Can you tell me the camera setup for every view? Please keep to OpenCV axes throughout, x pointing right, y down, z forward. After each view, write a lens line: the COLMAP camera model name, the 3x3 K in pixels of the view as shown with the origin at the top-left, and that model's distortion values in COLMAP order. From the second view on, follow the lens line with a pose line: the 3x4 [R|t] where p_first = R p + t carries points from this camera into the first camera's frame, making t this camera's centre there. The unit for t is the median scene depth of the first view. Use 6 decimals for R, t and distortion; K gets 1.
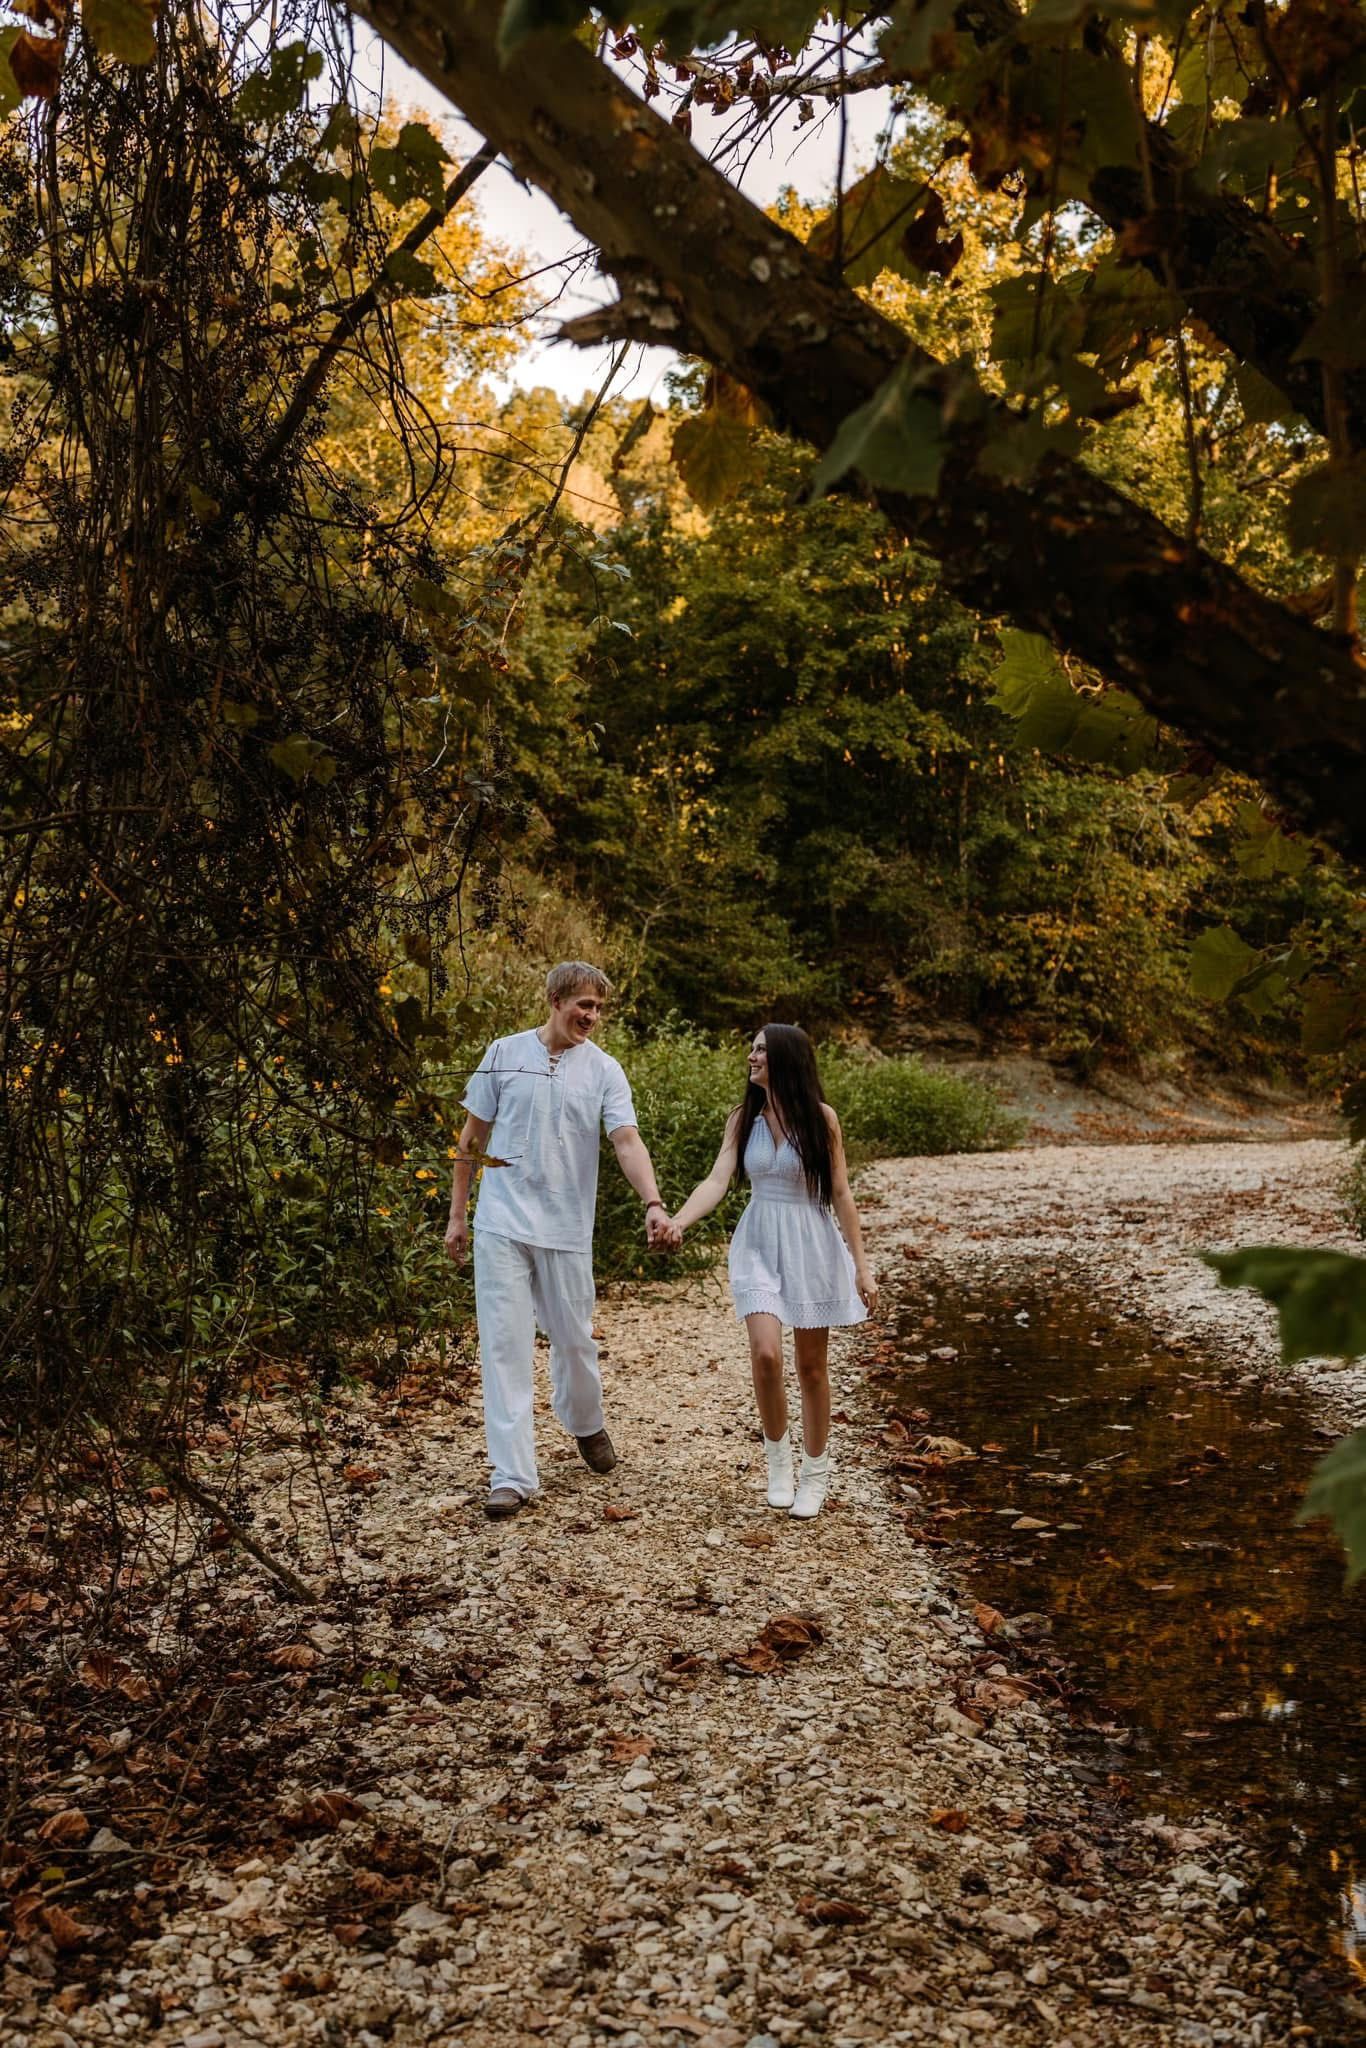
lens RADIAL K [[2021.3, 0, 683.3], [0, 2021.3, 1021.9], [0, 0, 1]] dist [-0.050421, 0.000000]
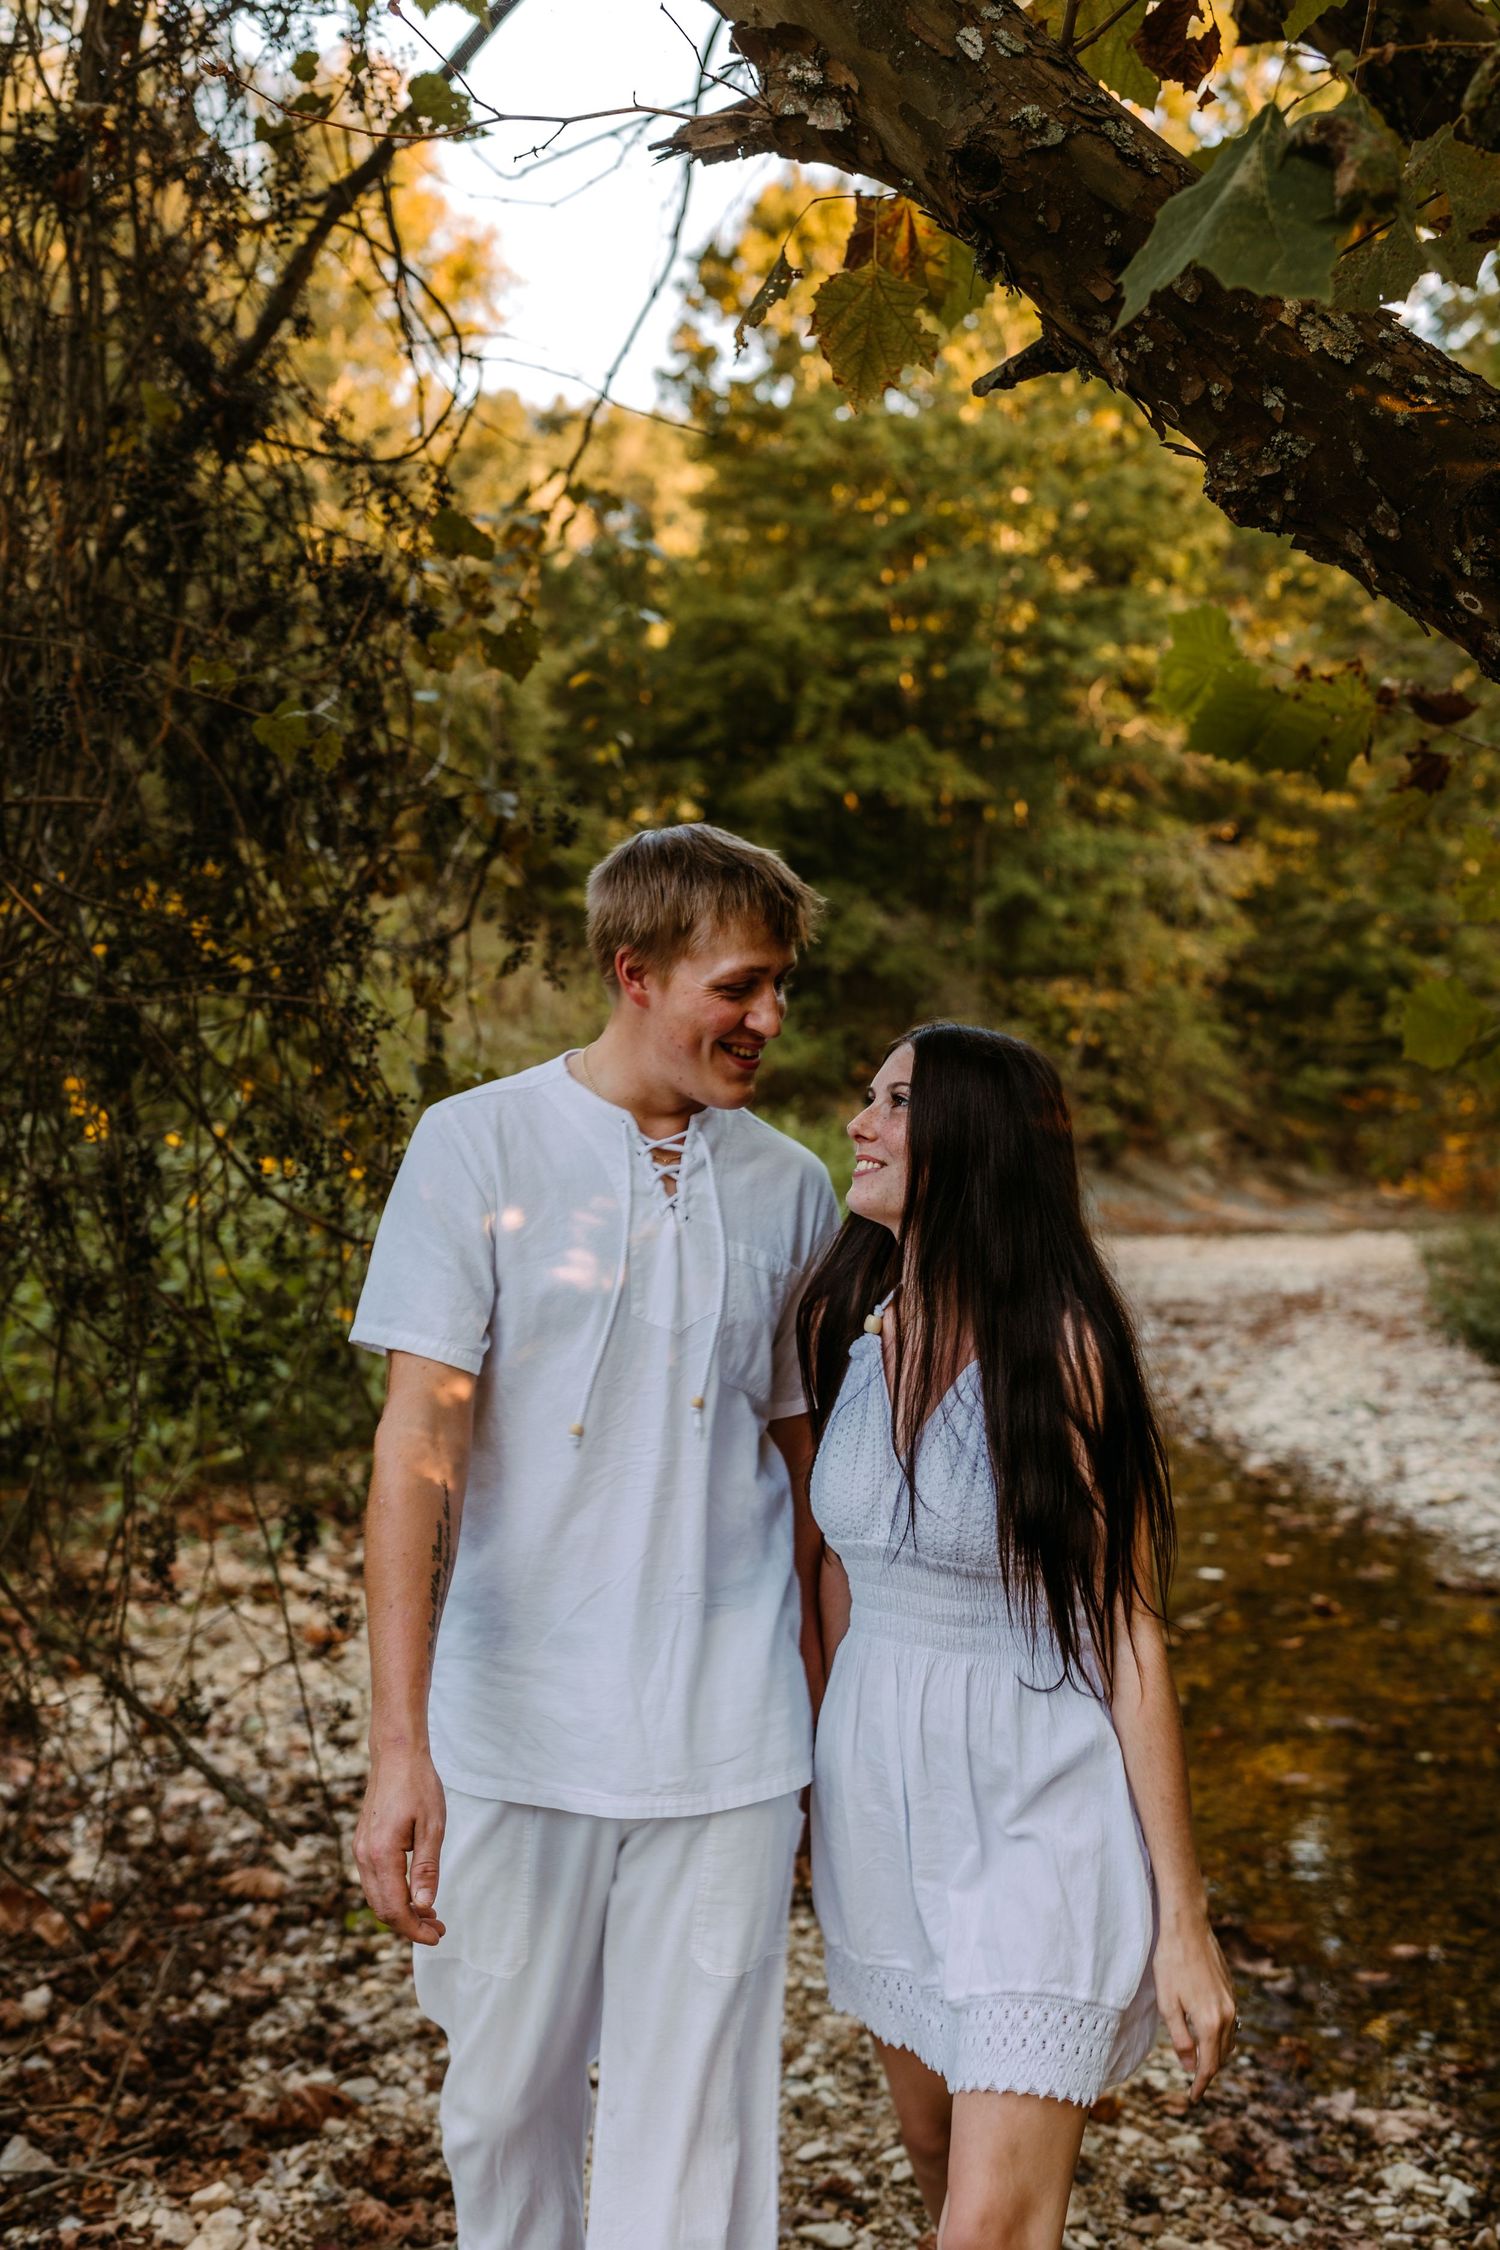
lens RADIAL K [[2240.7, 0, 750.5], [0, 2240.7, 1126.6], [0, 0, 1]] dist [-0.038484, 0.000000]
pose [[0.999108, 0.010096, 0.041002, -0.039657], [-0.010647, 0.999856, 0.013231, 0.000964], [-0.040862, -0.013656, 0.999071, 0.120181]]
